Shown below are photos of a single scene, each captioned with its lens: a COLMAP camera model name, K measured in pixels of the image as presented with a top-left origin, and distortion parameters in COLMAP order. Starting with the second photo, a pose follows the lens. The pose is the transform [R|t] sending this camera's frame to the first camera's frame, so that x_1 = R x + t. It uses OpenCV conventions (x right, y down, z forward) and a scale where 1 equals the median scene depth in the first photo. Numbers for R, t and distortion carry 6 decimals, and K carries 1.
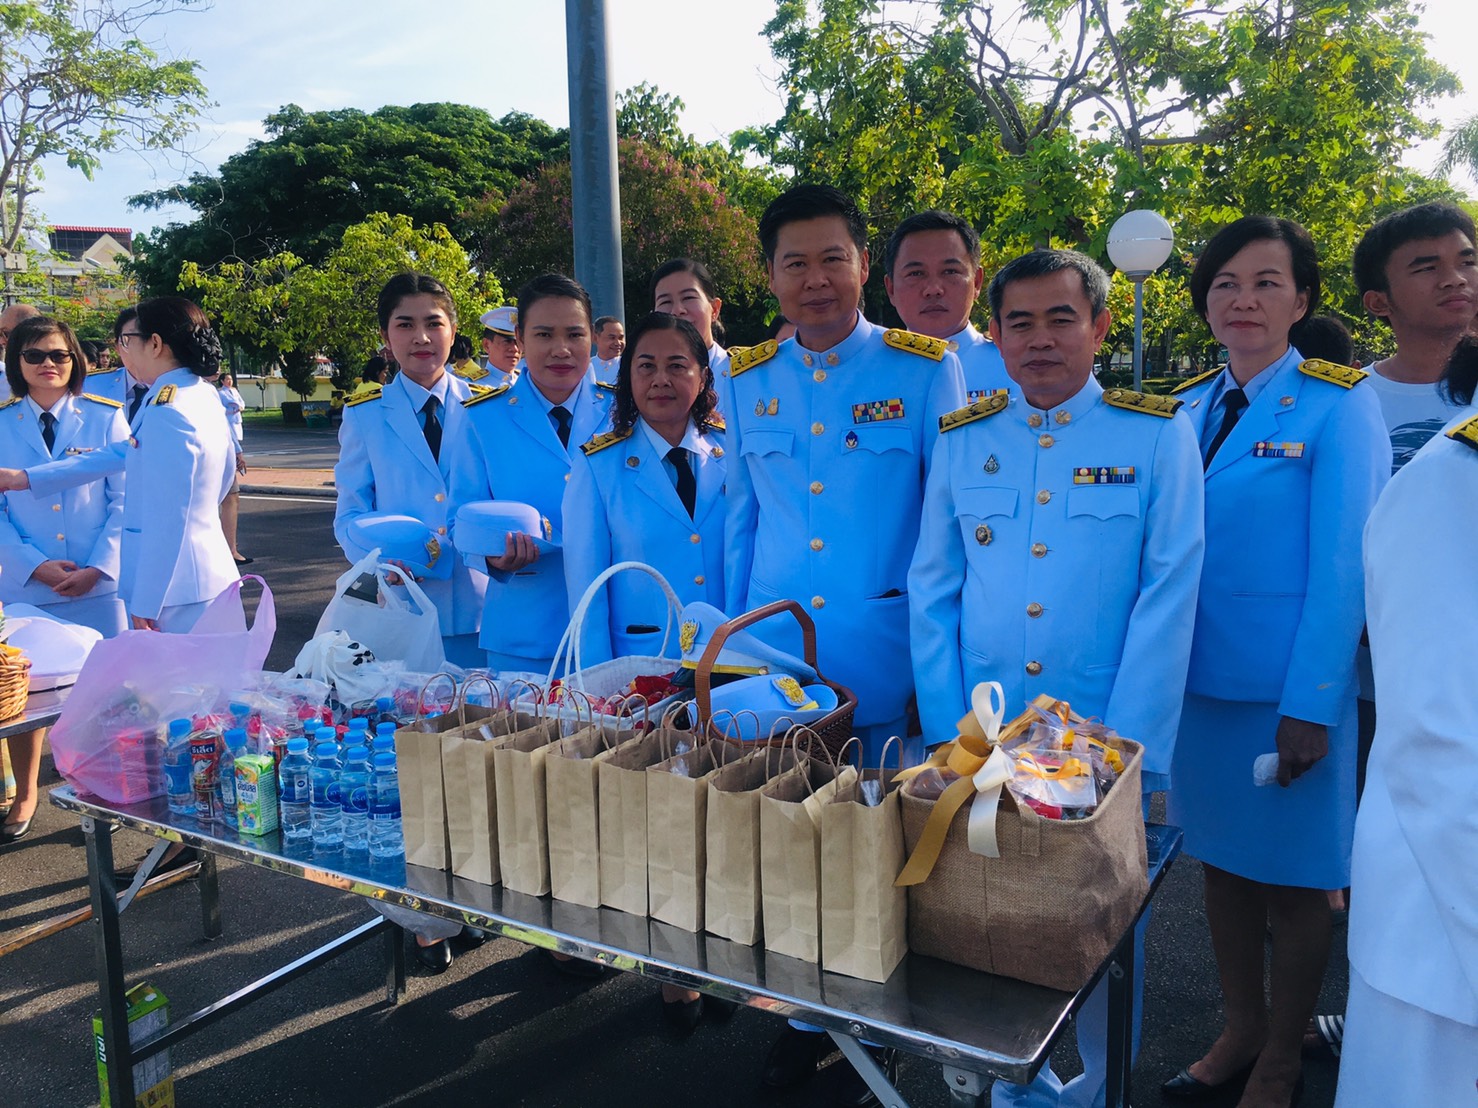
lens RADIAL K [[1267.2, 0, 739.0], [0, 1267.2, 554.0], [0, 0, 1]] dist [0.096118, -0.137578]
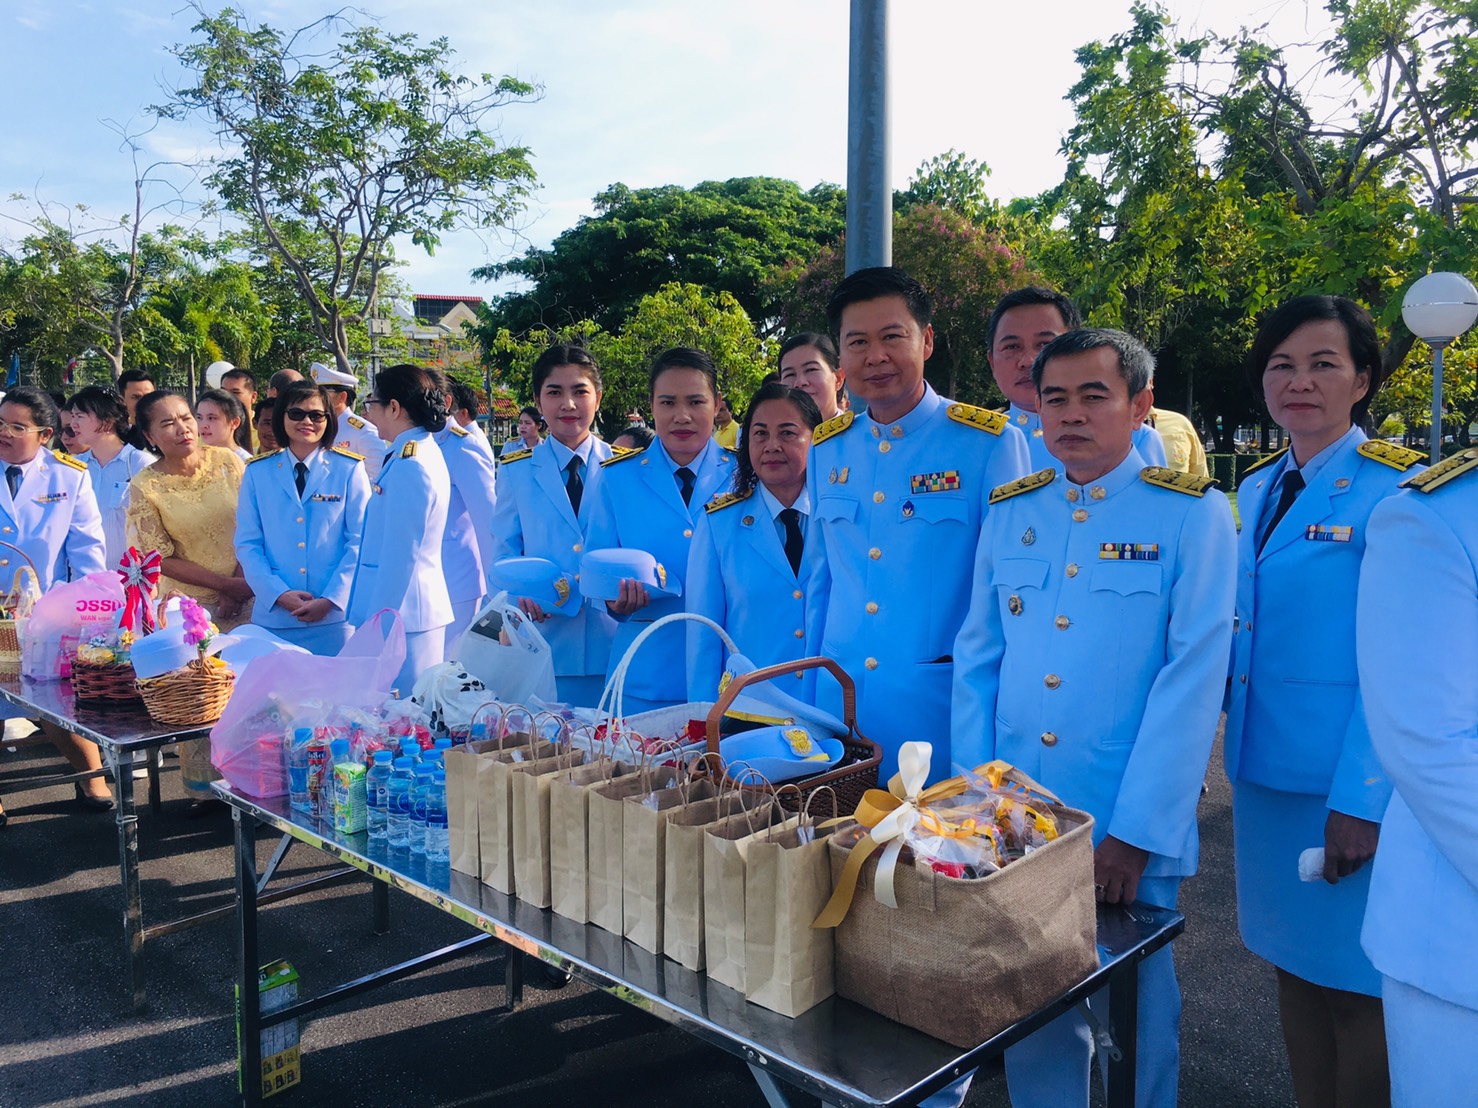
lens RADIAL K [[1267.2, 0, 739.0], [0, 1267.2, 554.0], [0, 0, 1]] dist [0.096118, -0.137578]
pose [[0.971826, 0.042196, -0.231891, 0.181605], [-0.053075, 0.997754, -0.040875, -0.002003], [0.229646, 0.052031, 0.971883, -0.038657]]
